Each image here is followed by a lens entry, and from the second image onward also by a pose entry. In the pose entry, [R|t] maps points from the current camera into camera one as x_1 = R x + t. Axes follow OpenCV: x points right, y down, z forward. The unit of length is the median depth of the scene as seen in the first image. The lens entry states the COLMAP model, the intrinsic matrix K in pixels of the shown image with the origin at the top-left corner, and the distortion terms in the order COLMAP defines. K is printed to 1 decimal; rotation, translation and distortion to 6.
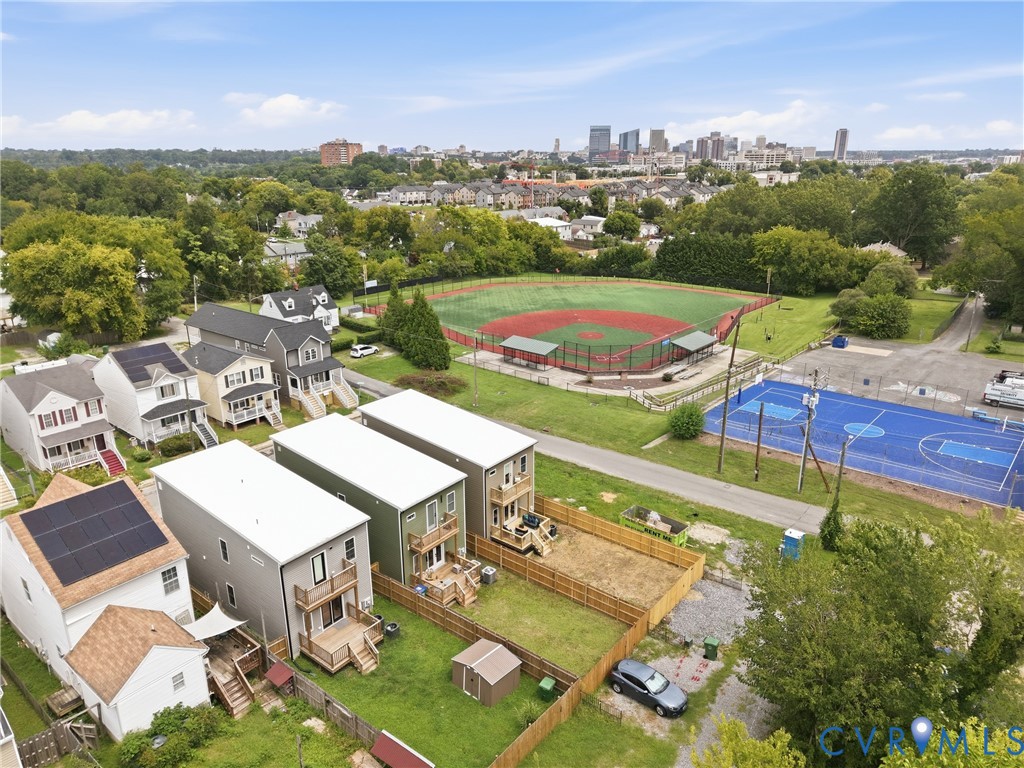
lens RADIAL K [[685.0, 0, 509.7], [0, 685.0, 374.2], [0, 0, 1]] dist [0.021340, -0.023709]
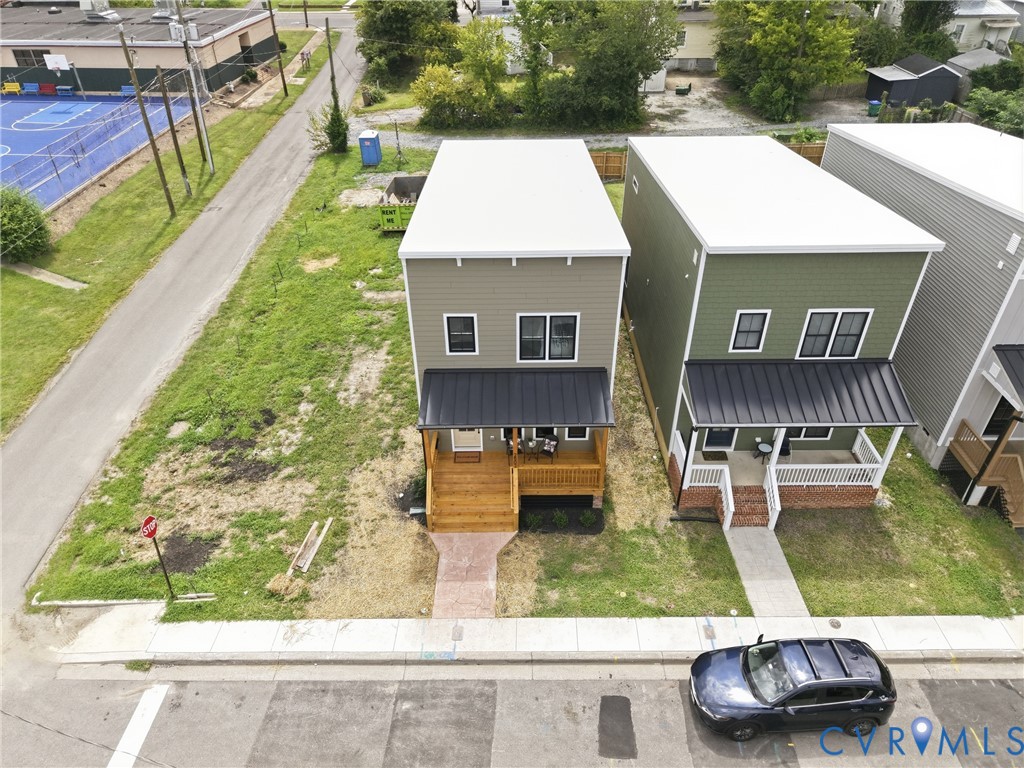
lens RADIAL K [[685.0, 0, 512.2], [0, 685.0, 380.7], [0, 0, 1]] dist [0.021340, -0.023709]
pose [[-0.630724, -0.437666, 0.640809, -0.258579], [0.252364, 0.665204, 0.702720, -0.086767], [-0.733826, 0.604940, -0.309109, 0.749622]]
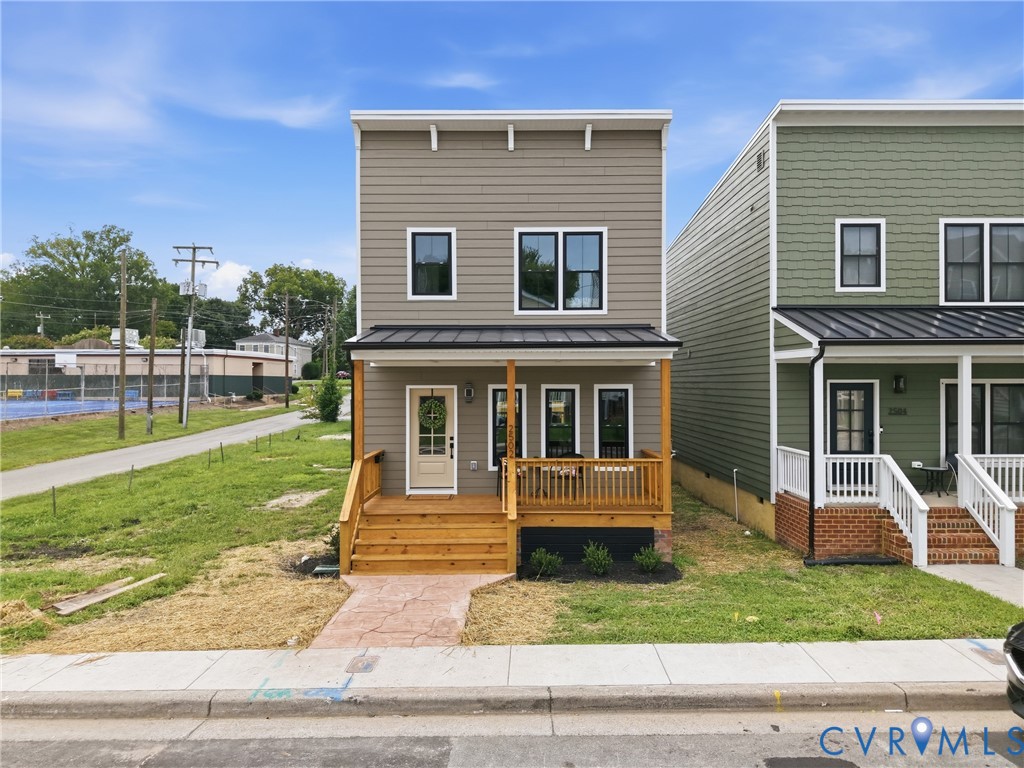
lens RADIAL K [[685.0, 0, 512.5], [0, 685.0, 381.9], [0, 0, 1]] dist [0.021340, -0.023709]
pose [[-0.628547, 0.014040, 0.777645, -0.227145], [0.247691, 0.951394, 0.183024, 0.053263], [-0.737278, 0.307655, -0.601473, 0.768603]]
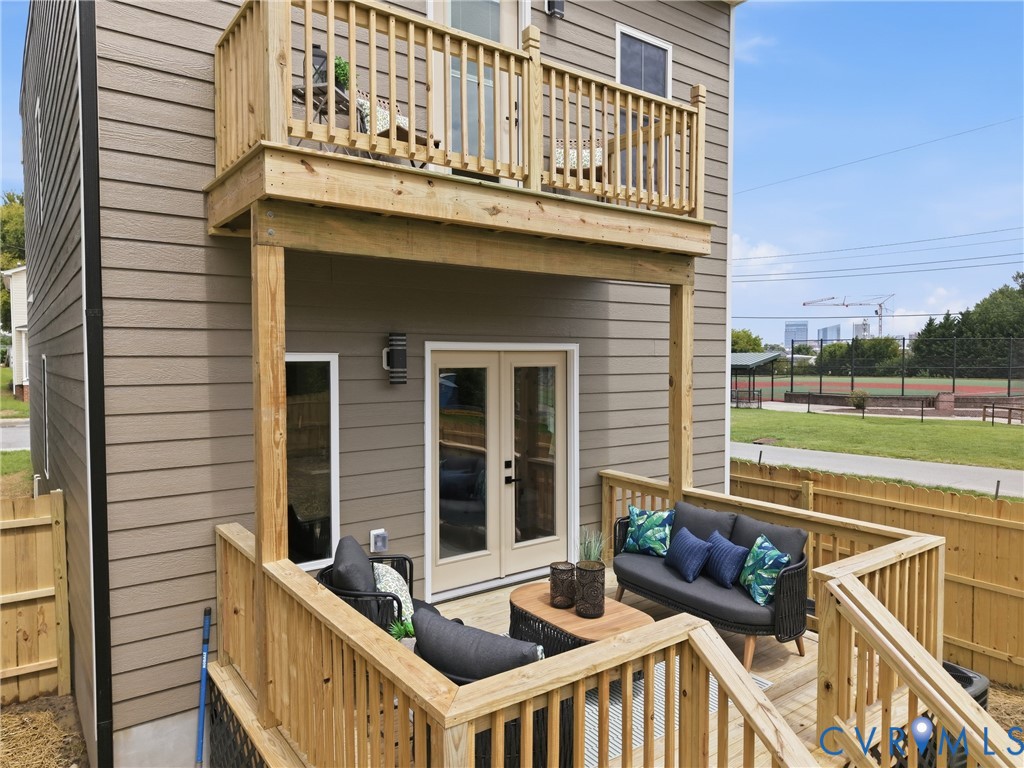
lens RADIAL K [[685.0, 0, 510.4], [0, 685.0, 381.5], [0, 0, 1]] dist [0.021340, -0.023709]
pose [[0.964190, 0.015316, -0.264769, 0.018075], [-0.085900, 0.962551, -0.257133, 0.127608], [0.250915, 0.270669, 0.929398, 0.530880]]
